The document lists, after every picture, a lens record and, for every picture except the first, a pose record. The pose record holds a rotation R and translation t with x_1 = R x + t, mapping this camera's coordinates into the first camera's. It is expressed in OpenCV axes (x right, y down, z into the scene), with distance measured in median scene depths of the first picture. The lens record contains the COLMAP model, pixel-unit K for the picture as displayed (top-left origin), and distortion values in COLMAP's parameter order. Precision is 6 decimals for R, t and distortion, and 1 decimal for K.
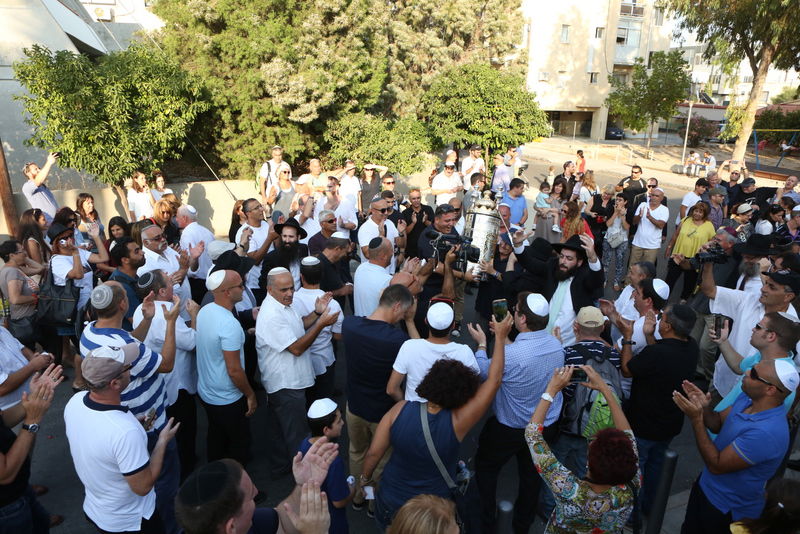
lens RADIAL K [[558.5, 0, 399.1], [0, 558.5, 266.0], [0, 0, 1]] dist [-0.045579, -0.001955]
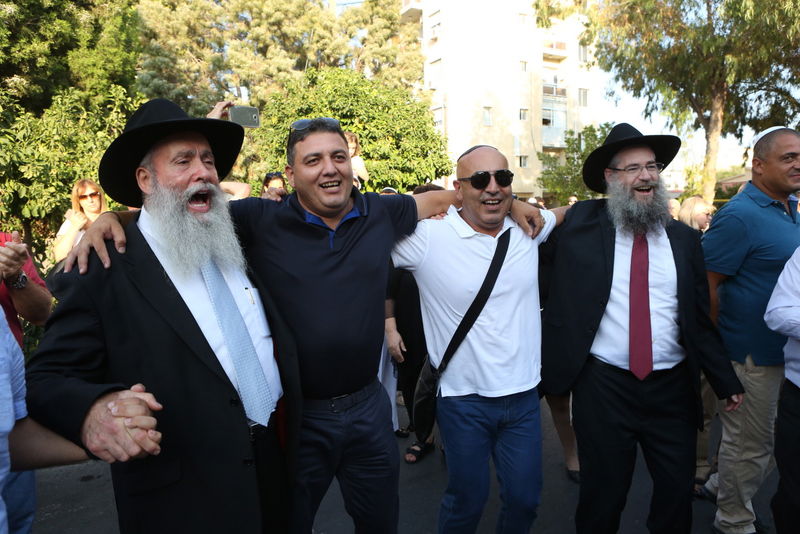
lens RADIAL K [[558.5, 0, 401.2], [0, 558.5, 267.3], [0, 0, 1]] dist [-0.045579, -0.001955]
pose [[0.993434, -0.057006, 0.099197, 0.120891], [0.074542, 0.980246, -0.183198, -0.023873], [-0.086794, 0.189390, 0.978058, 0.358987]]
